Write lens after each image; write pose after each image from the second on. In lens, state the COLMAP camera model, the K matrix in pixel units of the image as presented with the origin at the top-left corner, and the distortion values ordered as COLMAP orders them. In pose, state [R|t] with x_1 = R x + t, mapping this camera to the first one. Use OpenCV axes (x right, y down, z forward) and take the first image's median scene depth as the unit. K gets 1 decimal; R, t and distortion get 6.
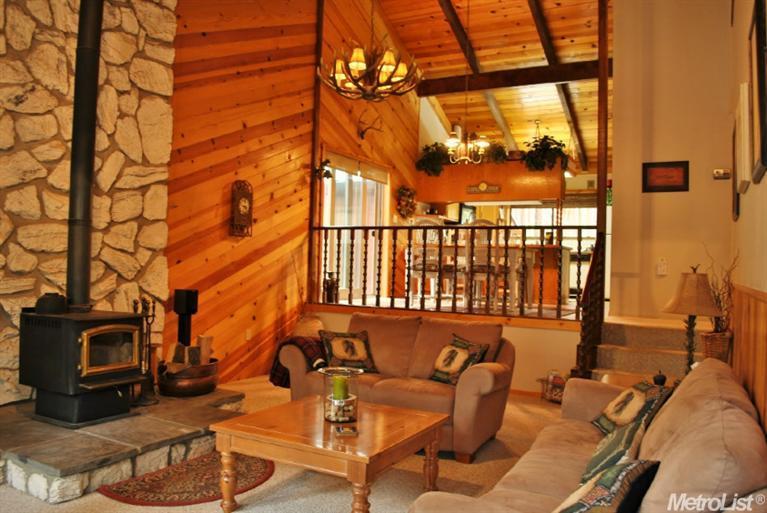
lens RADIAL K [[601.3, 0, 383.5], [0, 601.3, 256.5], [0, 0, 1]] dist [-0.059405, 0.000774]
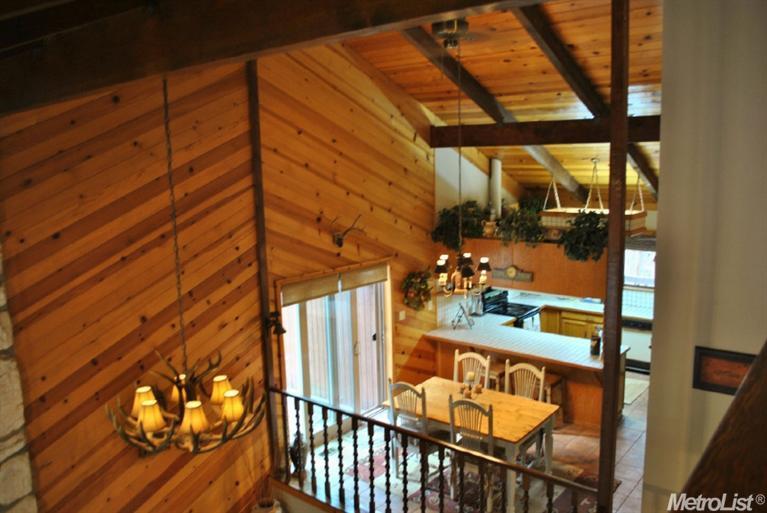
lens RADIAL K [[601.3, 0, 383.5], [0, 601.3, 256.5], [0, 0, 1]] dist [-0.059405, 0.000774]
pose [[0.979831, -0.024961, -0.198265, 0.175671], [0.058783, 0.984273, 0.166588, -0.307968], [0.190988, -0.174882, 0.965888, 0.236467]]
